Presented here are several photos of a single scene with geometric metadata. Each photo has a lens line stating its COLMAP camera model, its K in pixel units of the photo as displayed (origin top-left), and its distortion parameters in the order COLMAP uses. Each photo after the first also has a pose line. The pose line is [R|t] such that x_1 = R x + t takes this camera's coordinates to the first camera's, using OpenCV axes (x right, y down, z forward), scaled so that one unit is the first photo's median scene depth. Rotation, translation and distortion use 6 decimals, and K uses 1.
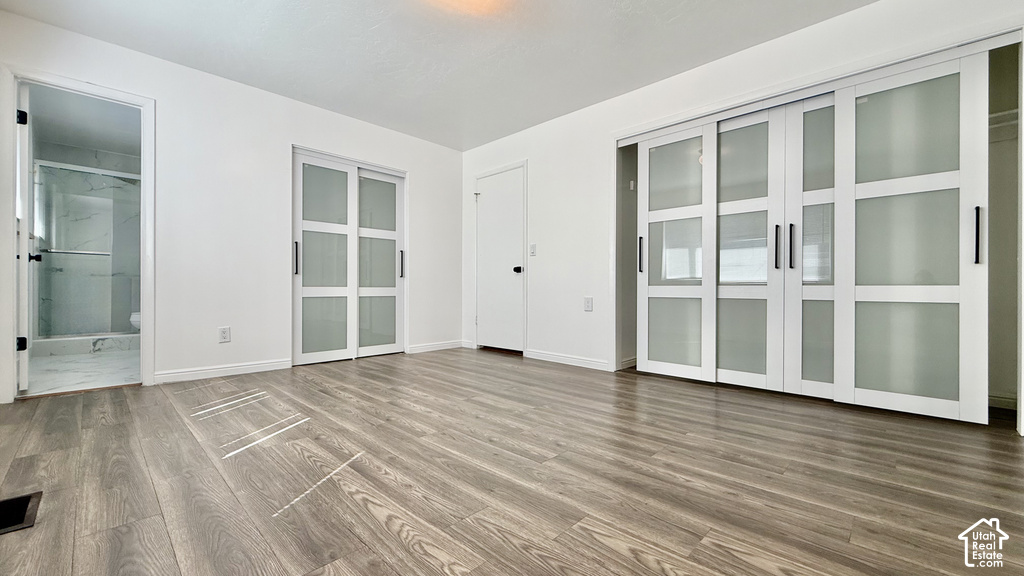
lens RADIAL K [[408.0, 0, 508.0], [0, 408.0, 287.8], [0, 0, 1]] dist [0.000323, -0.000460]
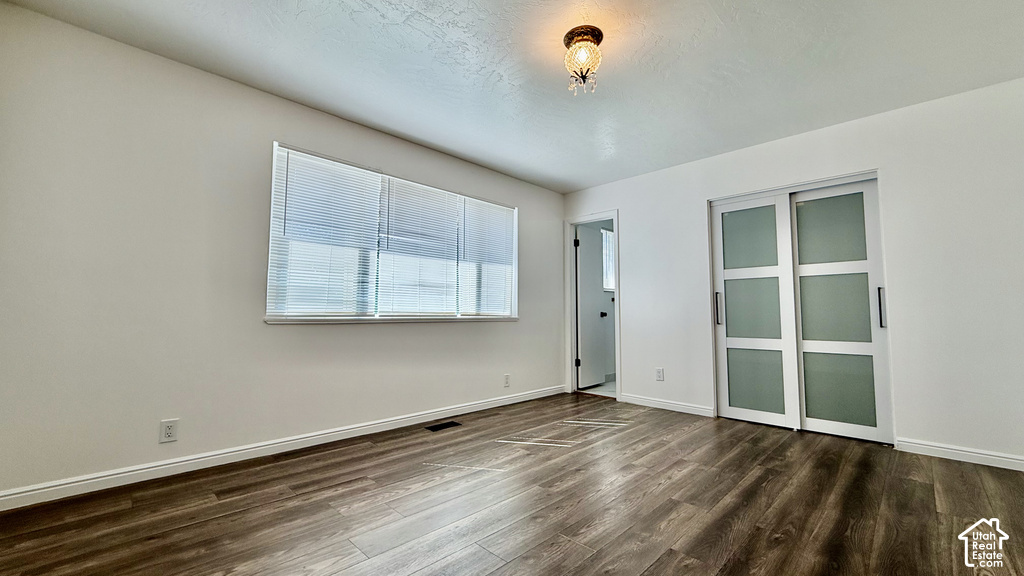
lens RADIAL K [[408.0, 0, 508.0], [0, 408.0, 287.8], [0, 0, 1]] dist [0.000323, -0.000460]
pose [[-0.013589, -0.072988, -0.997240, 0.790549], [-0.001763, 0.997333, -0.072970, -0.078110], [0.999906, 0.000767, -0.013681, 0.783847]]
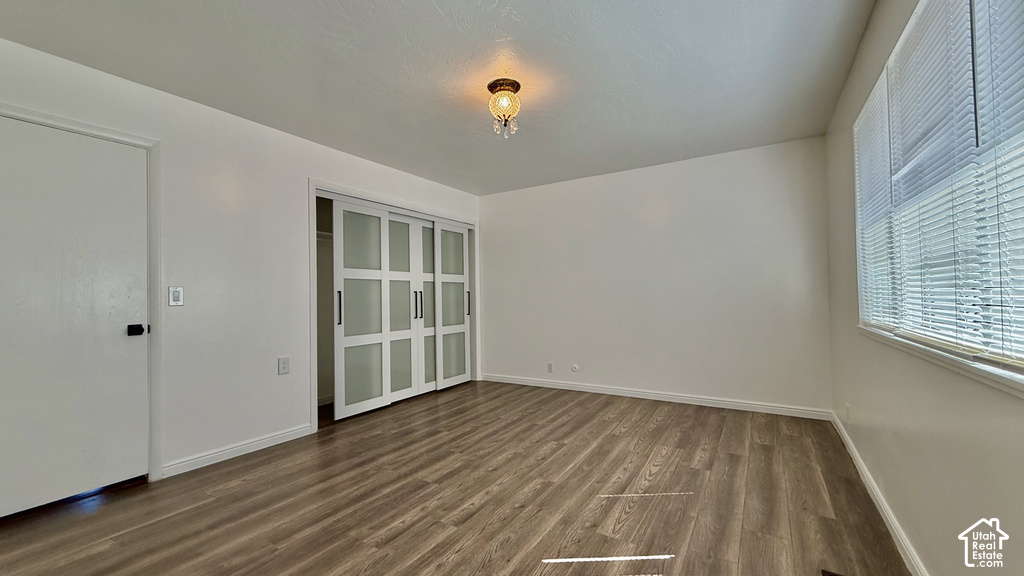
lens RADIAL K [[408.0, 0, 508.0], [0, 408.0, 287.8], [0, 0, 1]] dist [0.000323, -0.000460]
pose [[-0.210547, 0.018410, 0.977410, -1.163516], [0.012062, 0.999795, -0.016233, -0.162032], [-0.977509, 0.008371, -0.210726, 1.166124]]
